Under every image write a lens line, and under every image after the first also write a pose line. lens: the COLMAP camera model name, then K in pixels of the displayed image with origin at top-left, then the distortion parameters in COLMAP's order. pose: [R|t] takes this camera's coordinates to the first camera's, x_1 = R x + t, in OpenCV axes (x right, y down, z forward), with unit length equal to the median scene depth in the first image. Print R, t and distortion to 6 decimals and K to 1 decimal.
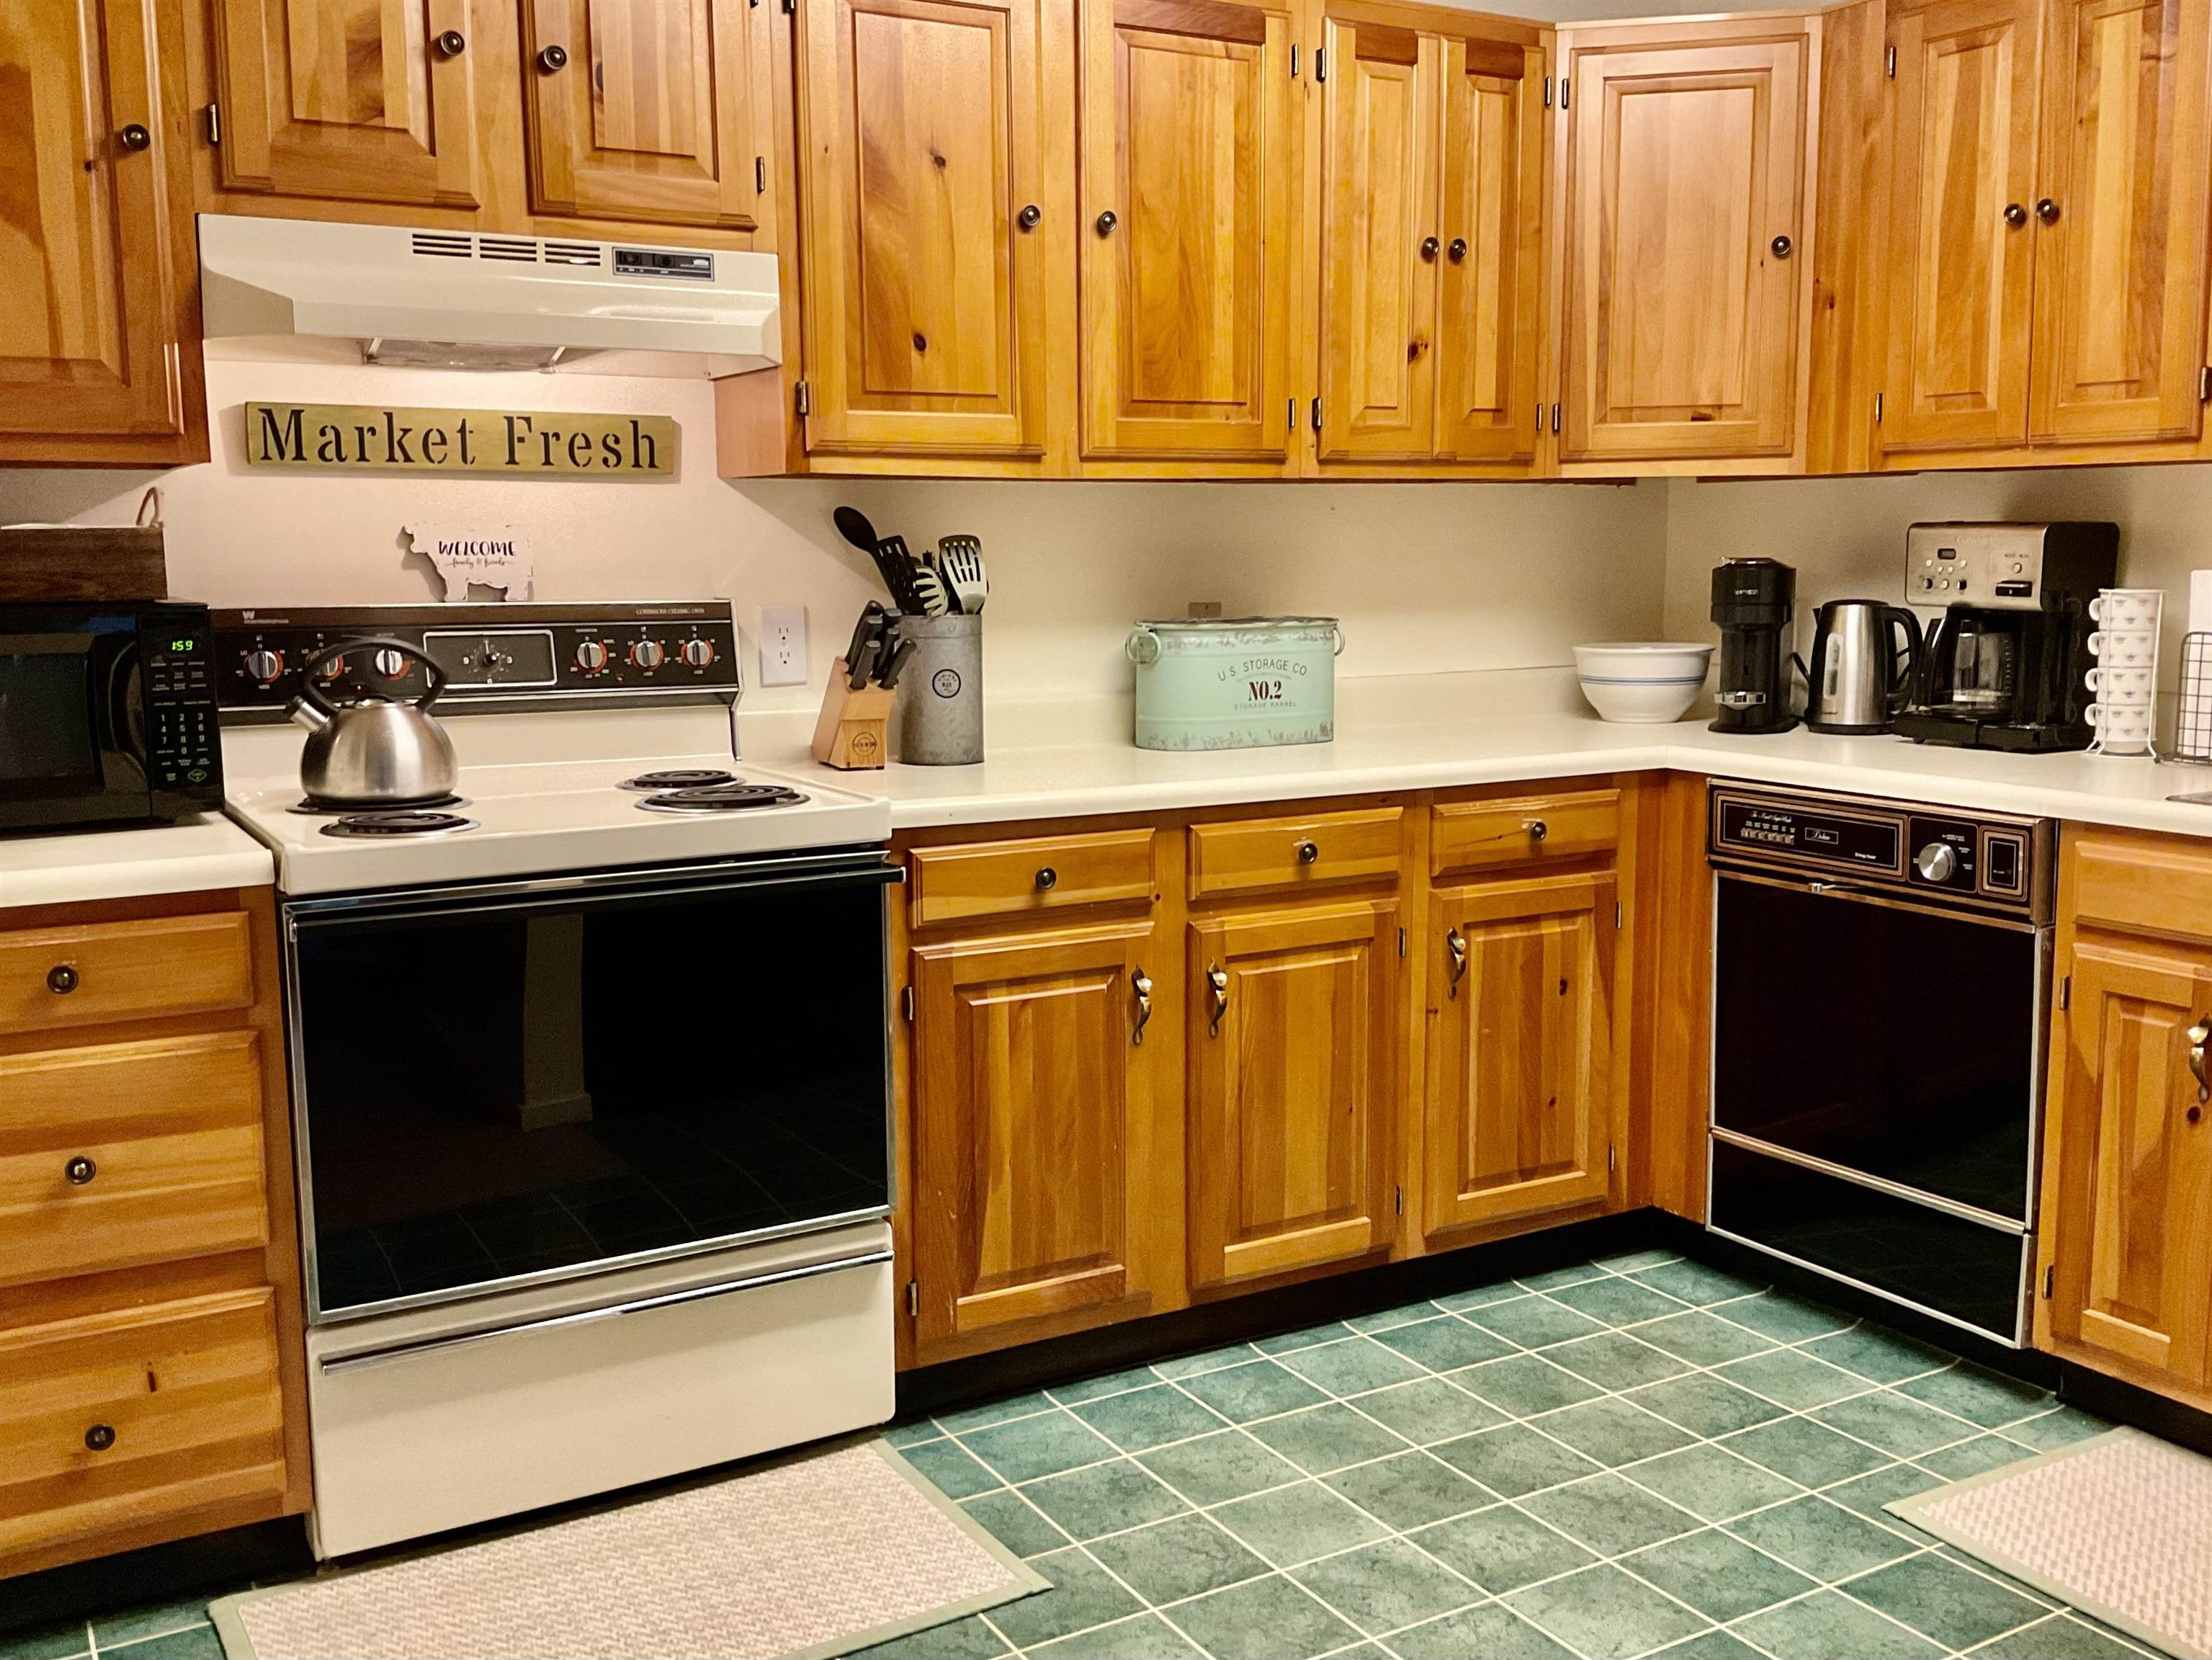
lens RADIAL K [[2045.2, 0, 1129.9], [0, 2045.2, 834.0], [0, 0, 1]] dist [0.114563, -0.249318]
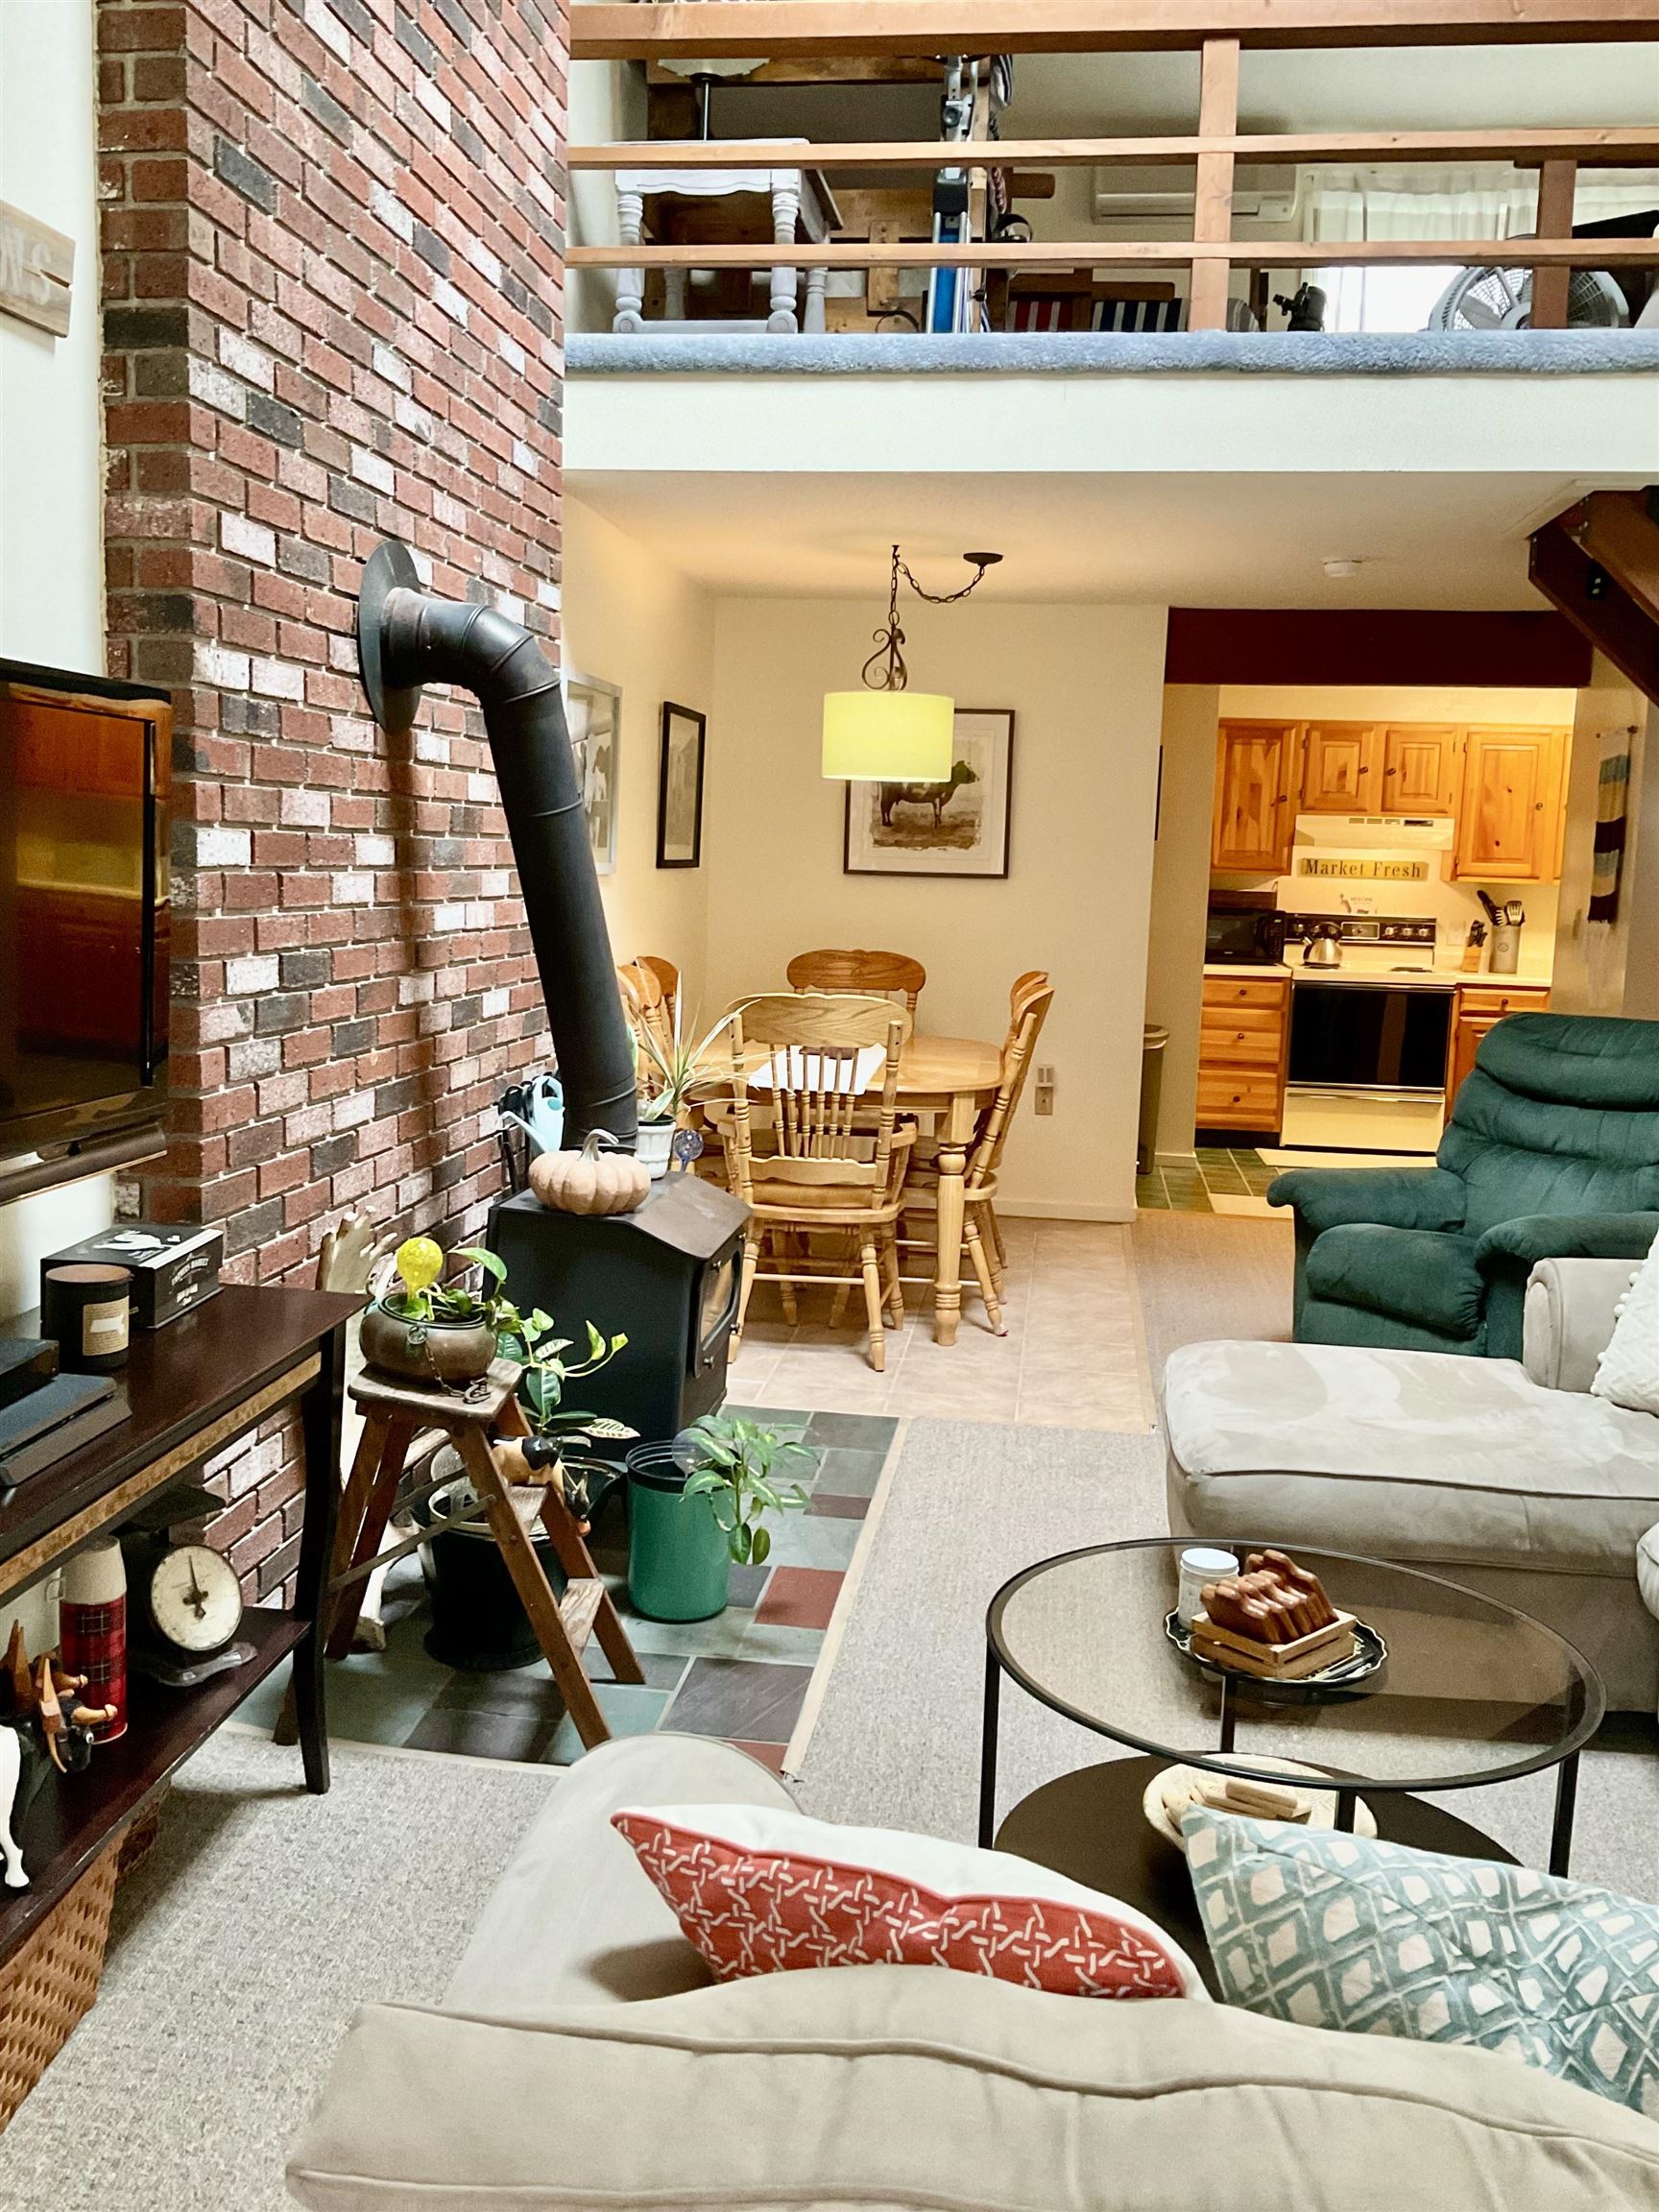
lens RADIAL K [[1998.3, 0, 763.6], [0, 1998.3, 1086.0], [0, 0, 1]] dist [0.101747, -0.182625]
pose [[0.774517, 0.104594, -0.623845, 1.040757], [-0.126107, 0.991969, 0.009749, 0.264804], [0.619855, 0.071120, 0.781487, -2.227516]]
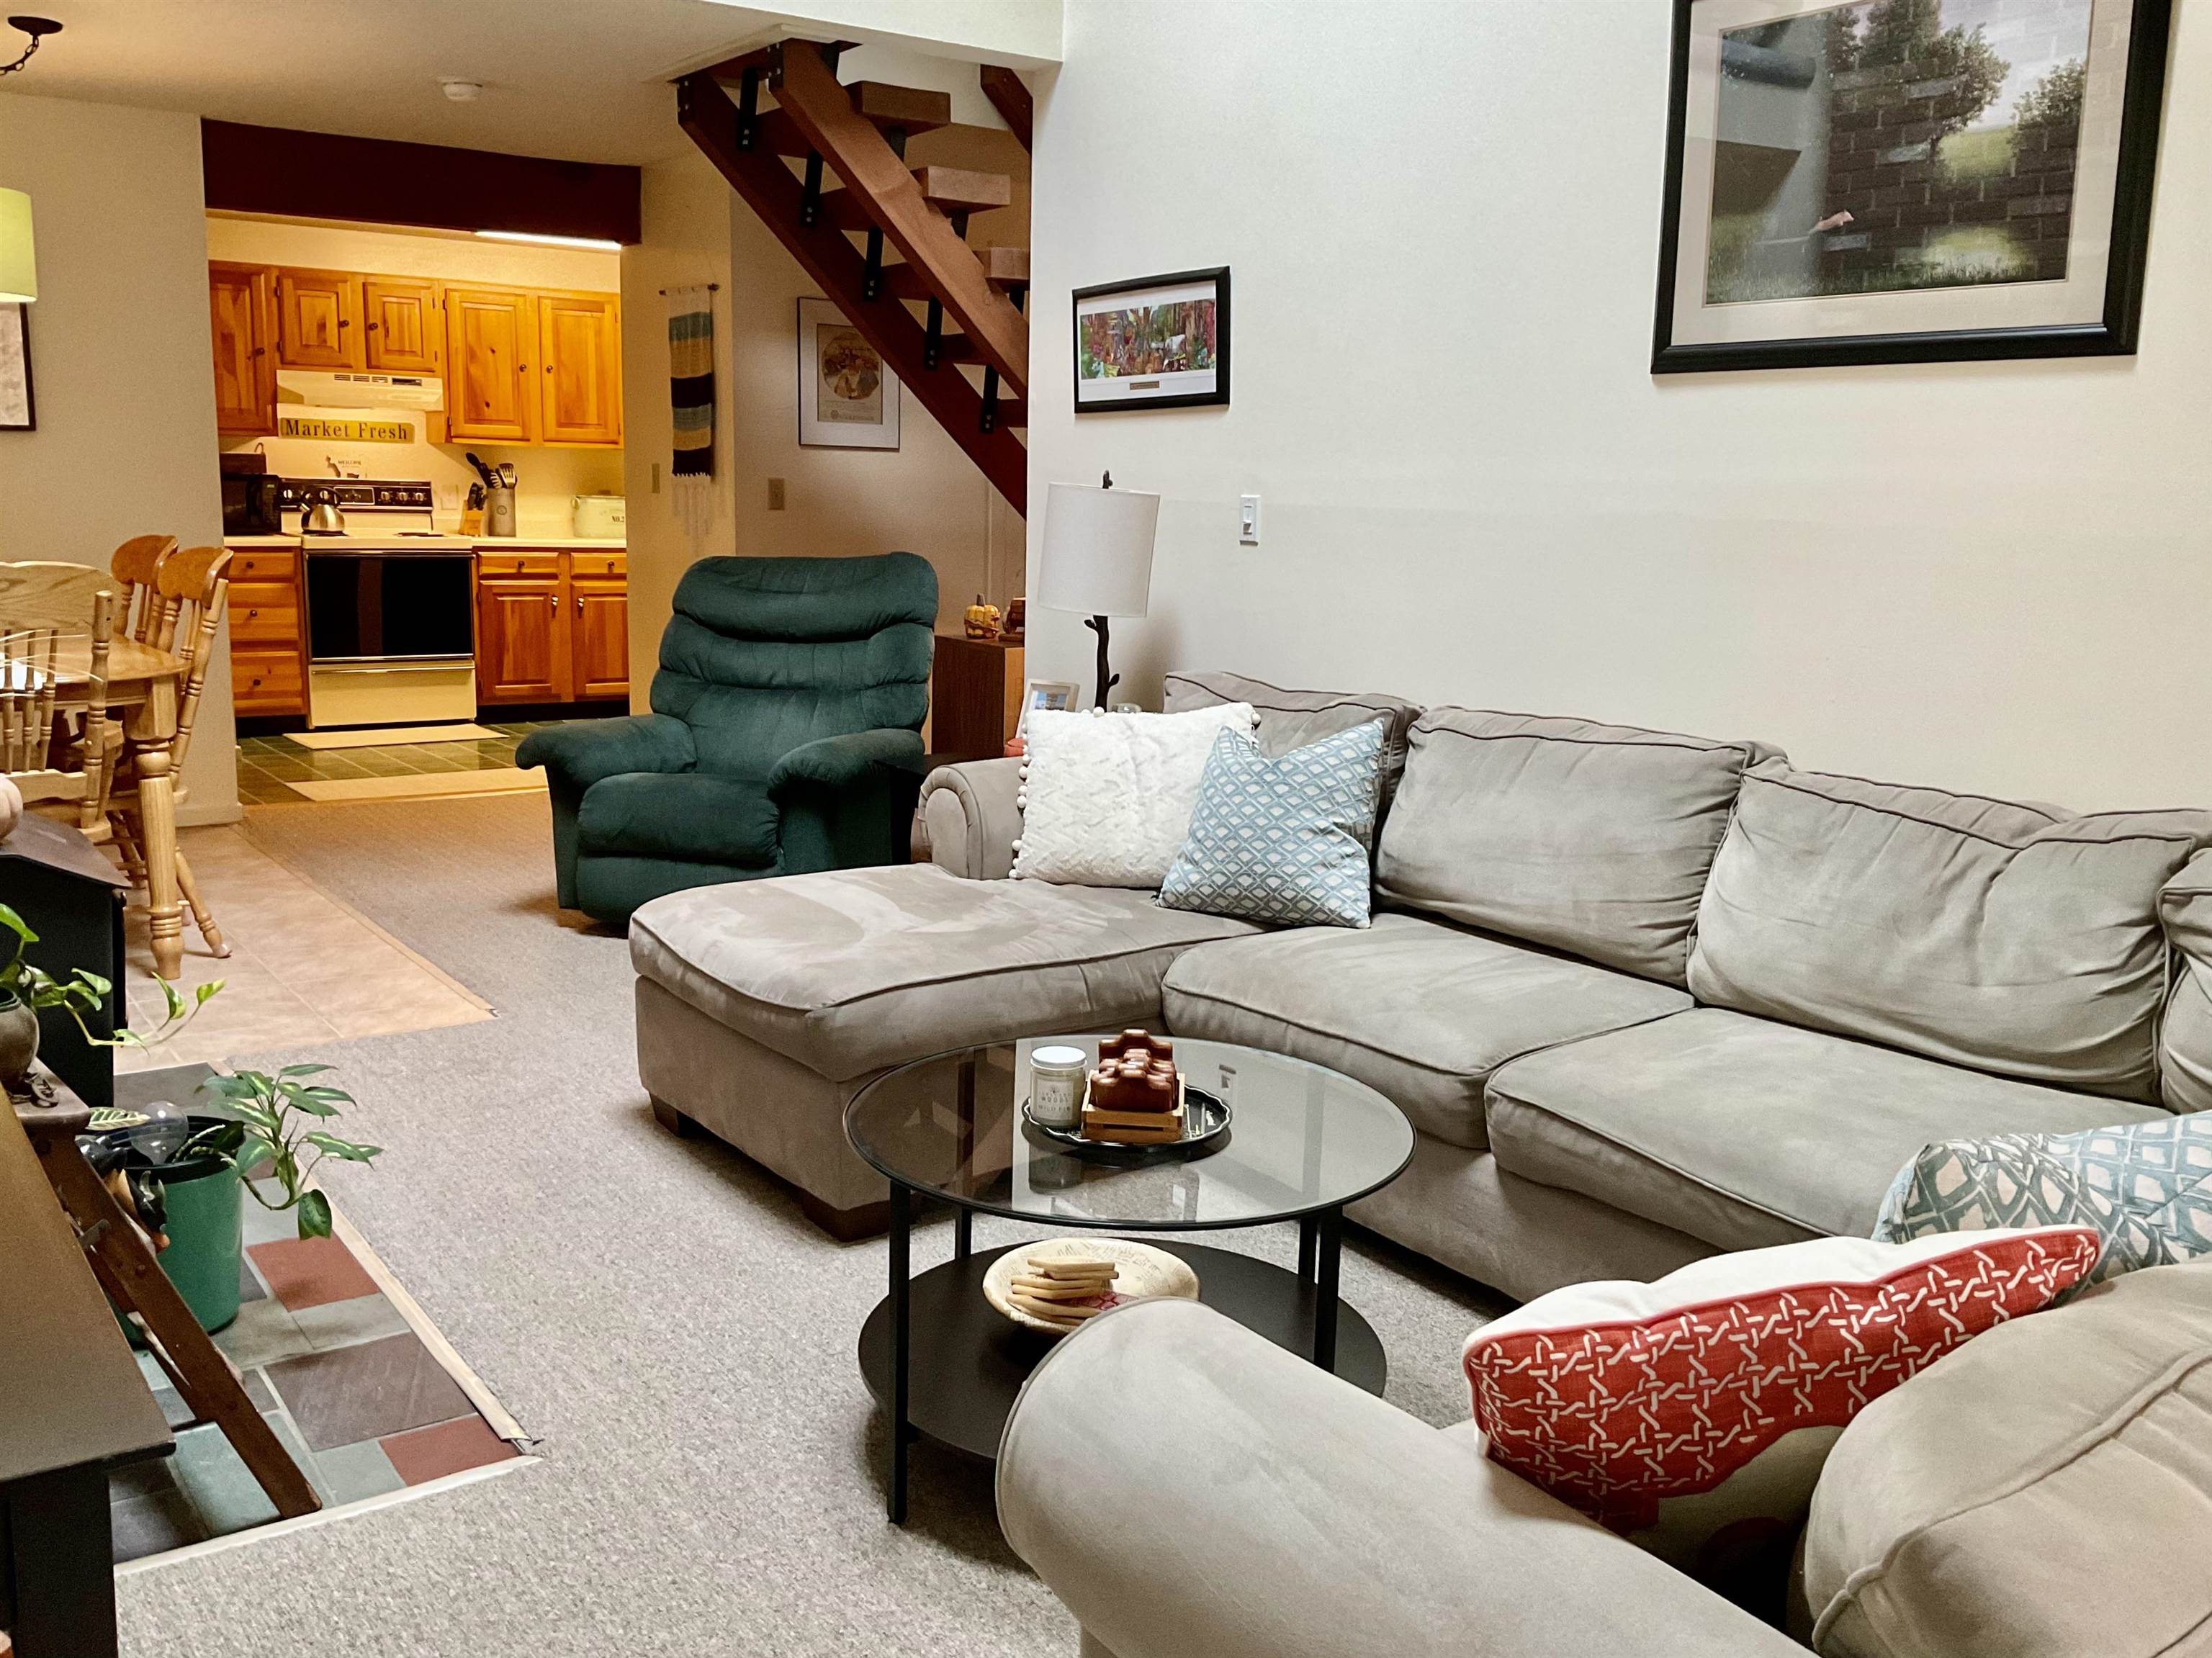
lens RADIAL K [[1954.4, 0, 1139.5], [0, 1954.4, 837.0], [0, 0, 1]] dist [0.096736, -0.209728]
pose [[0.994747, 0.012142, 0.101641, 0.619548], [-0.015847, 0.999236, 0.035724, 0.323911], [-0.101130, -0.037147, 0.994179, -2.266649]]
